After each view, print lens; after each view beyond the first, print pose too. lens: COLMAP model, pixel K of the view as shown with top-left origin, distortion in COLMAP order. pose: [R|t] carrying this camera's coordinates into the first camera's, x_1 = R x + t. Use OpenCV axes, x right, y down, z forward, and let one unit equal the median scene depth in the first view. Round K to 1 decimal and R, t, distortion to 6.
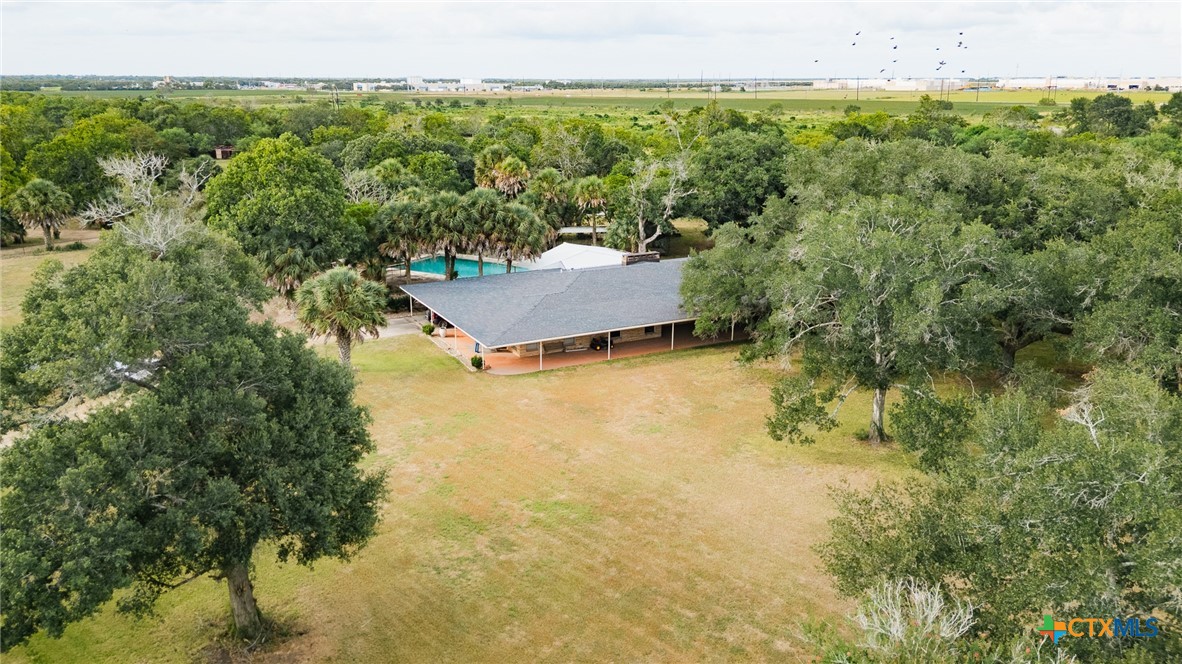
lens RADIAL K [[867.6, 0, 570.3], [0, 867.6, 332.9], [0, 0, 1]] dist [0.063027, -0.003894]
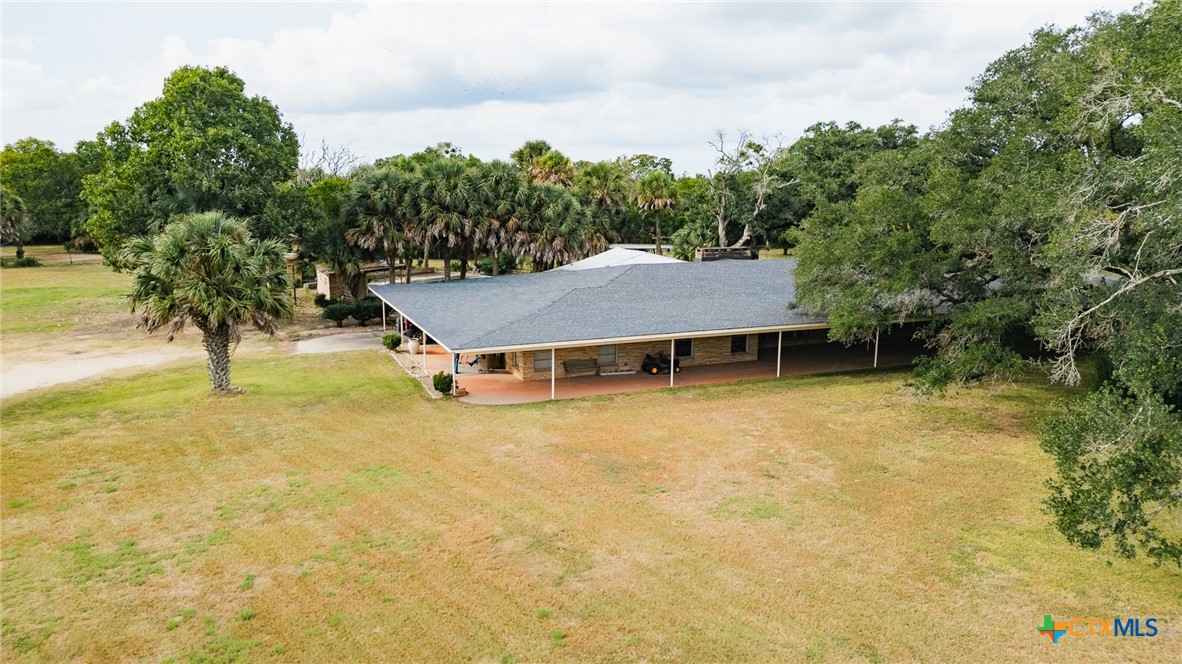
lens RADIAL K [[838.5, 0, 591.0], [0, 838.5, 332.0], [0, 0, 1]] dist [0.057557, -0.031030]
pose [[0.997934, 0.018080, -0.061651, 0.030909], [-0.023845, 0.995277, -0.094098, 0.061916], [0.059659, 0.095374, 0.993652, 0.546653]]
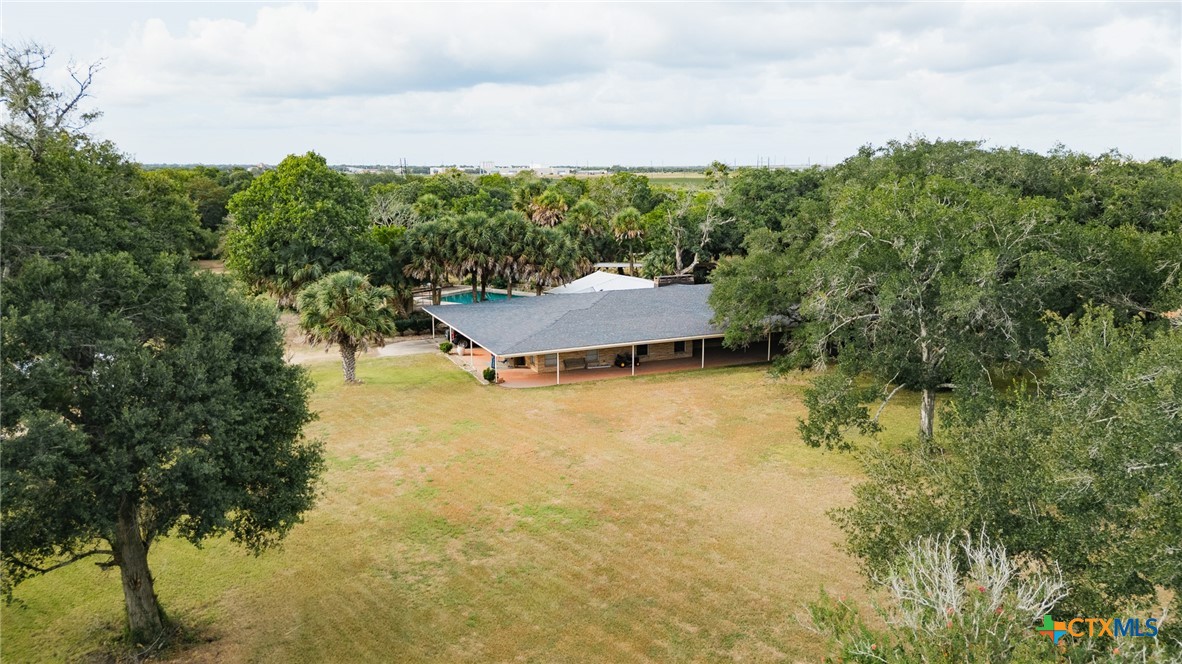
lens RADIAL K [[838.5, 0, 591.0], [0, 838.5, 332.0], [0, 0, 1]] dist [0.057557, -0.031030]
pose [[0.998903, 0.006236, -0.046406, 0.052625], [-0.010061, 0.996528, -0.082653, 0.075286], [0.045729, 0.083029, 0.995497, 0.129345]]
